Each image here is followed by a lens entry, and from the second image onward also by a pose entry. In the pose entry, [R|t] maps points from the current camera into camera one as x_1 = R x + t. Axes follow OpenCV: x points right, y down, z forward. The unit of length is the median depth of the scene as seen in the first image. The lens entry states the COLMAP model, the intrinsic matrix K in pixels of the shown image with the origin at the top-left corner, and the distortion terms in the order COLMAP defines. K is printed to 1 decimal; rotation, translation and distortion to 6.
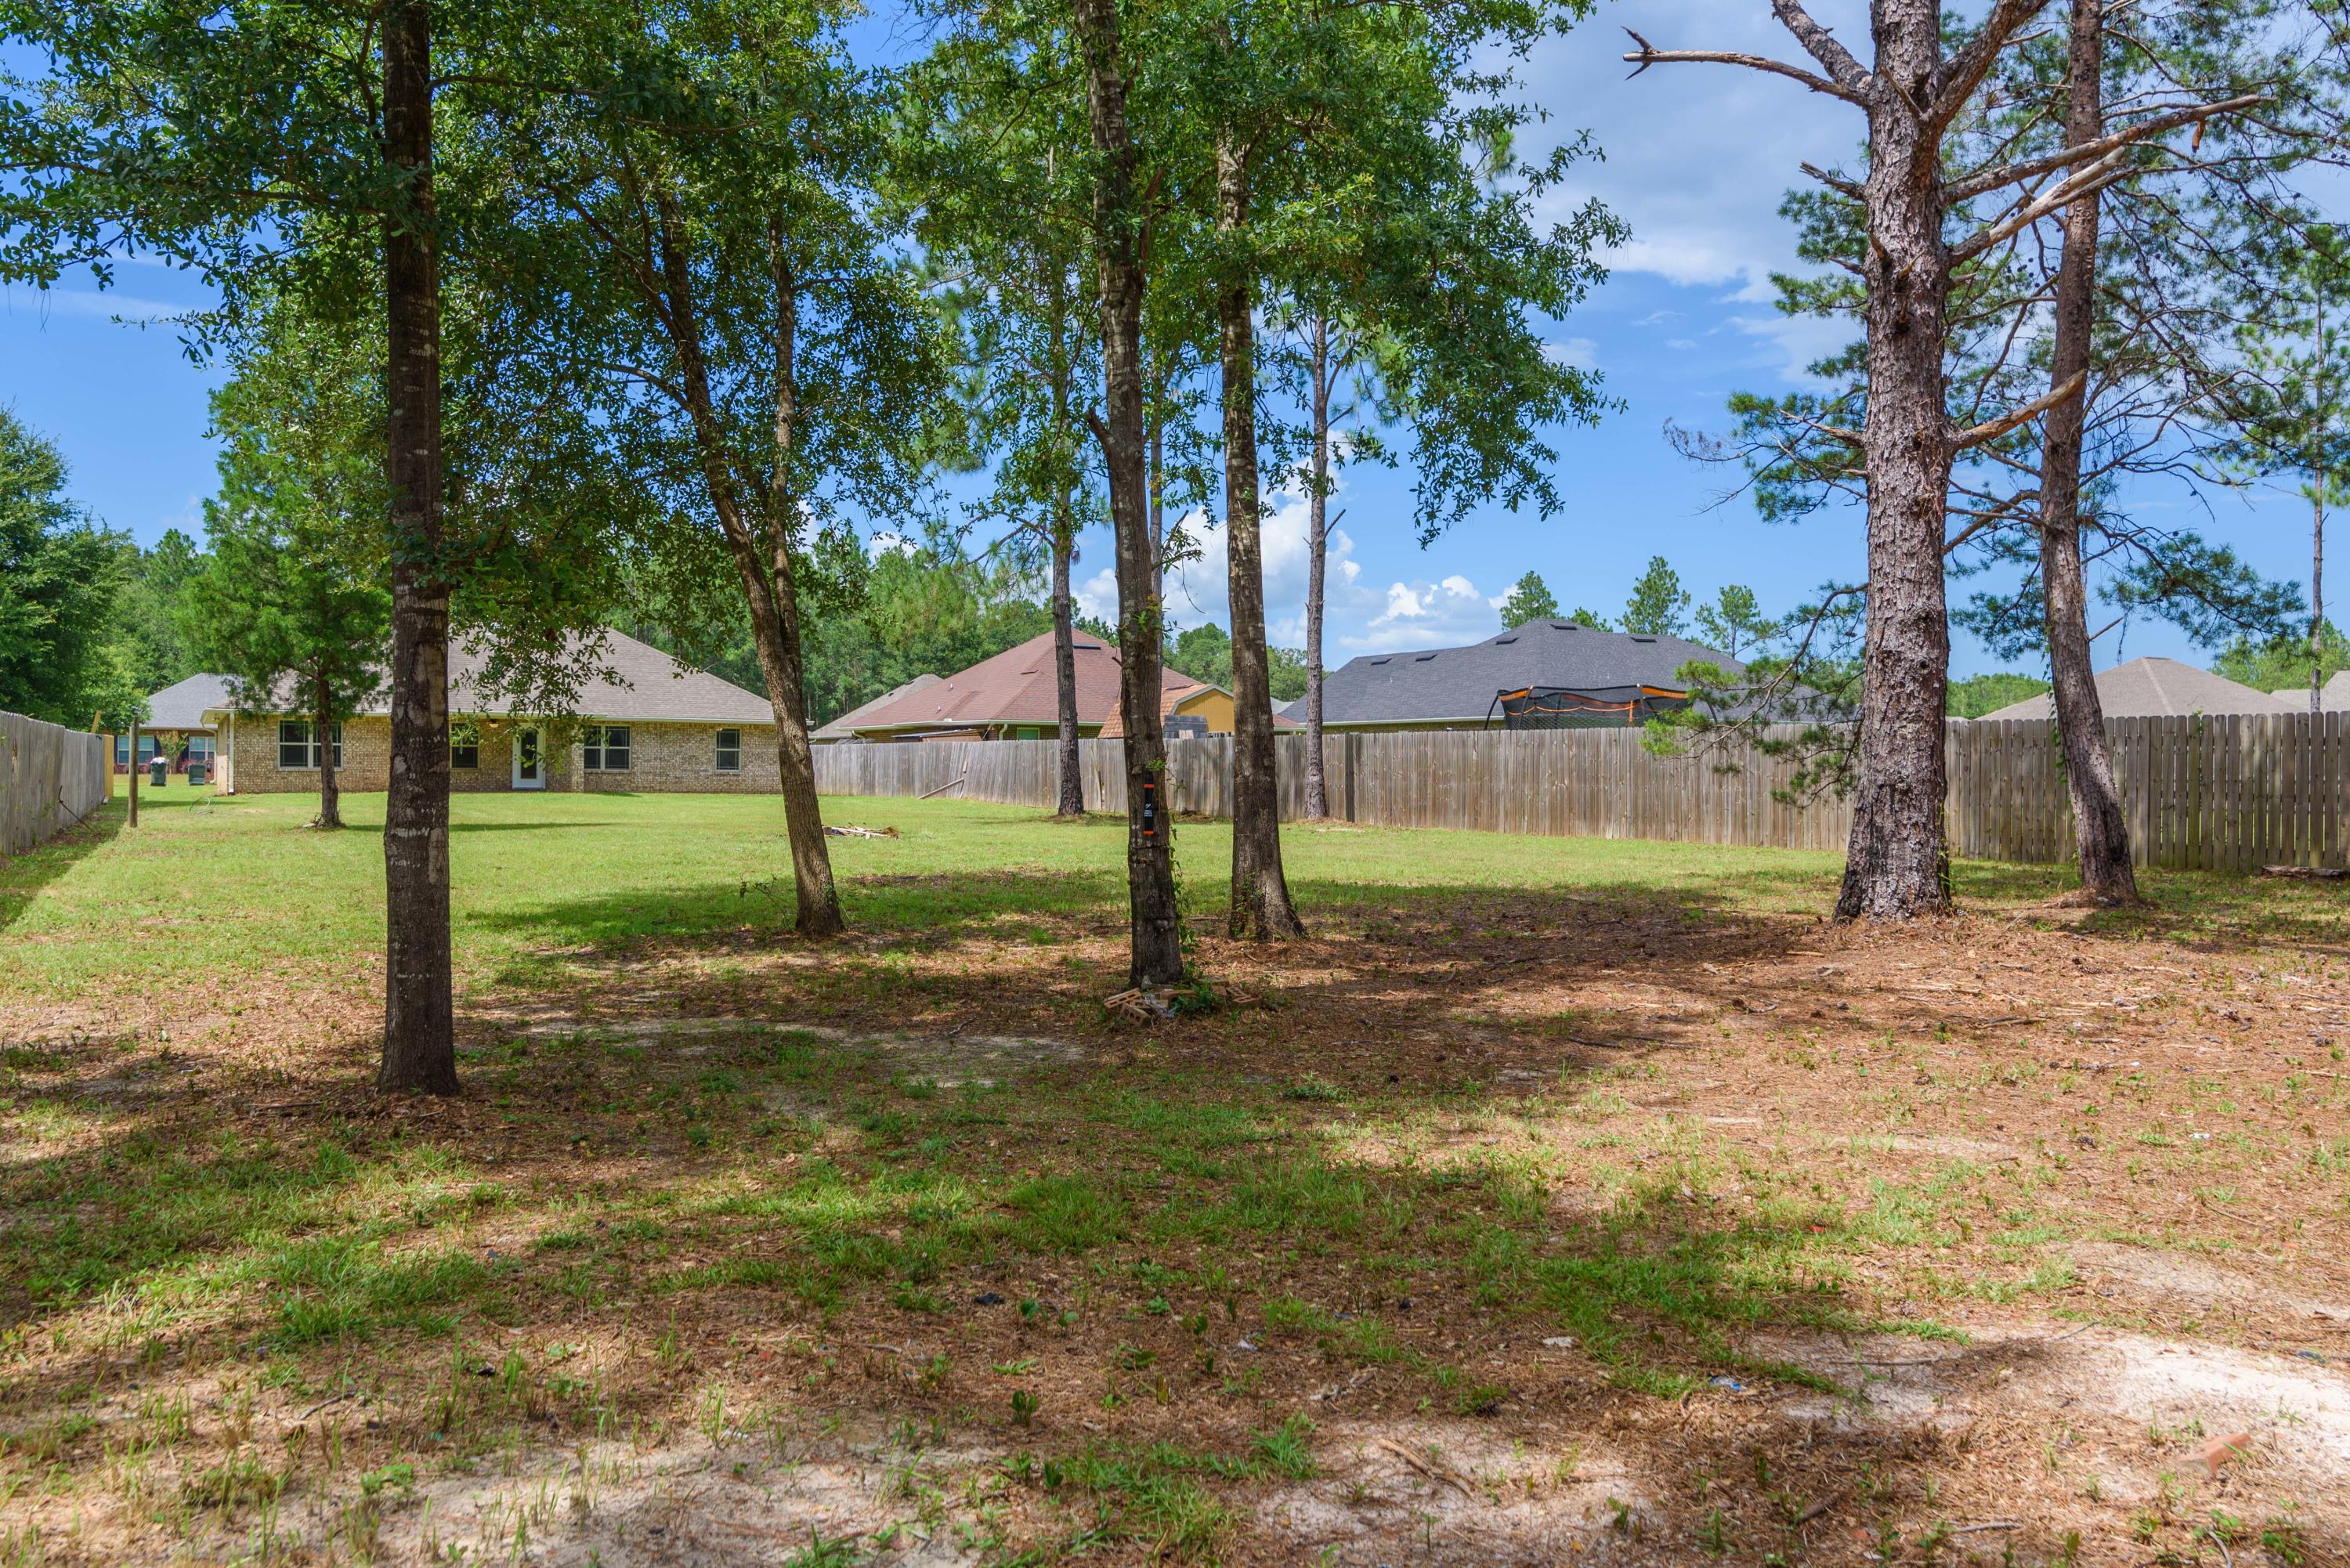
lens RADIAL K [[1869.2, 0, 1158.8], [0, 1869.2, 771.5], [0, 0, 1]] dist [0.006946, -0.006054]
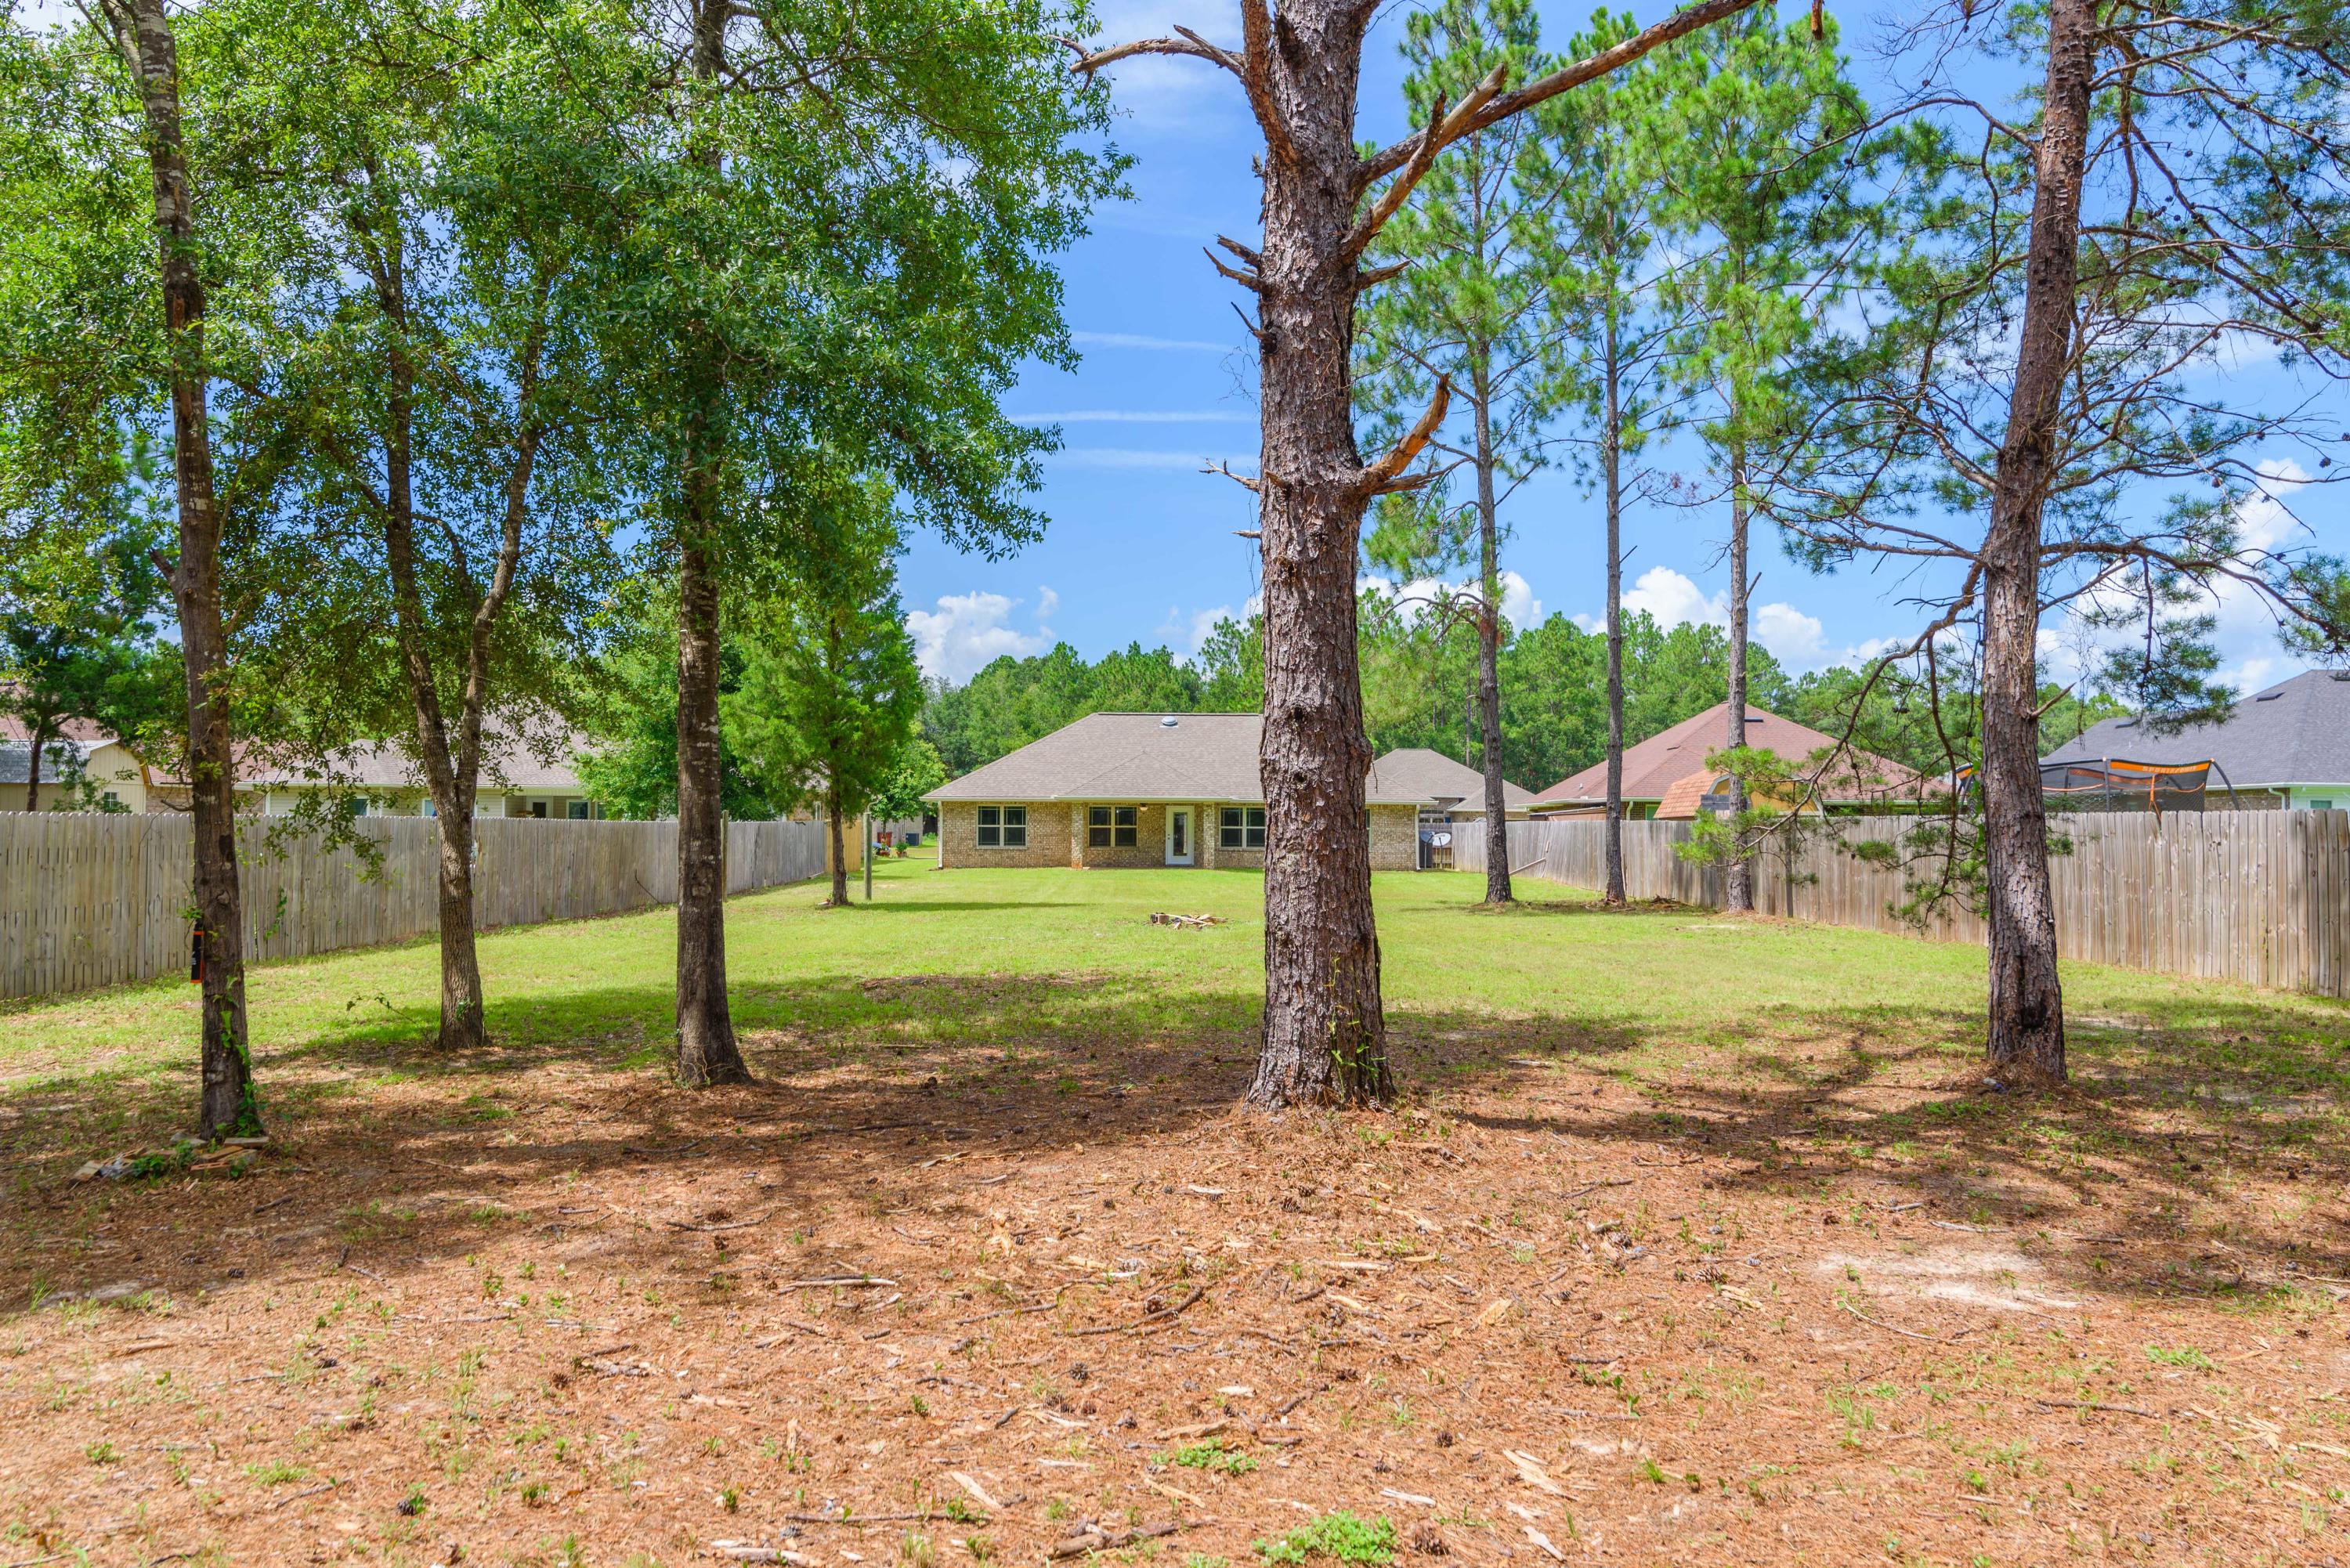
lens RADIAL K [[1757.5, 0, 1130.3], [0, 1757.5, 782.2], [0, 0, 1]] dist [-0.009358, -0.002255]
pose [[0.889789, -0.016294, -0.456081, 0.150391], [0.001256, 0.999446, -0.033256, -0.006896], [0.456370, 0.029018, 0.889317, 0.073031]]
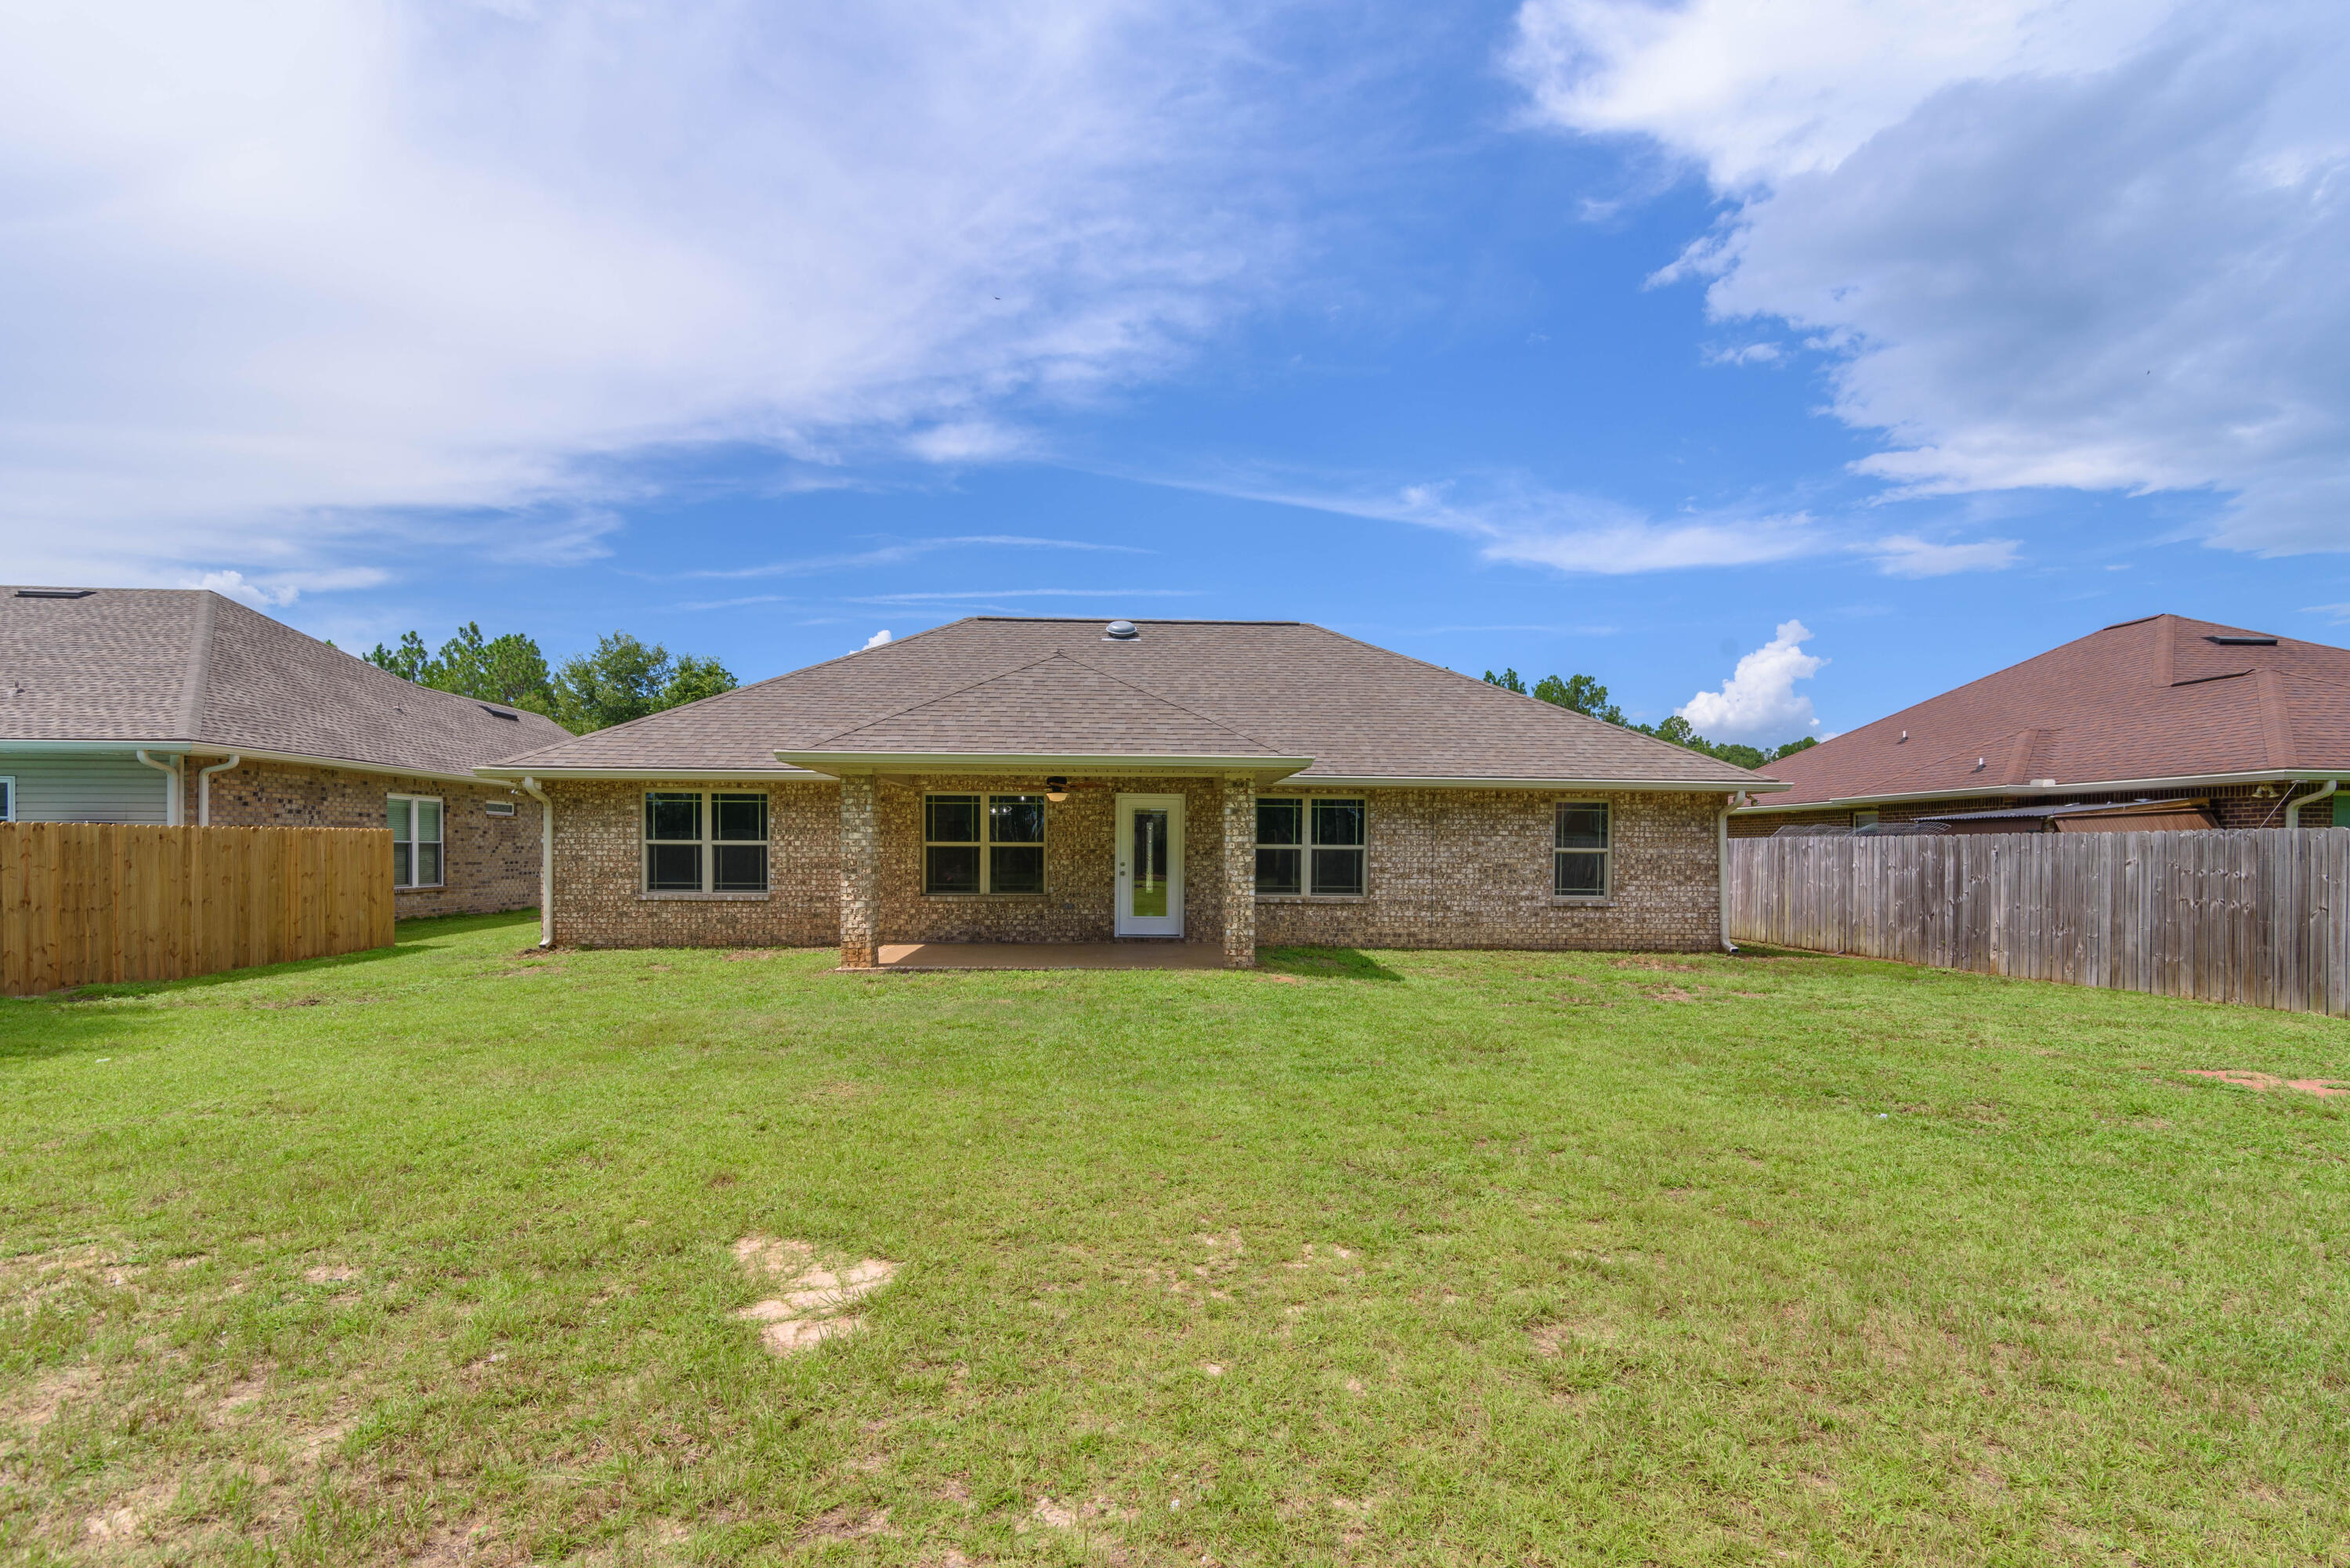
lens RADIAL K [[1089.9, 0, 1149.0], [0, 1089.9, 850.8], [0, 0, 1]] dist [0.011338, -0.001671]
pose [[0.914273, -0.002464, -0.405091, -0.301262], [0.000393, 0.999986, -0.005195, -0.013956], [0.405098, 0.004590, 0.914262, 0.995052]]
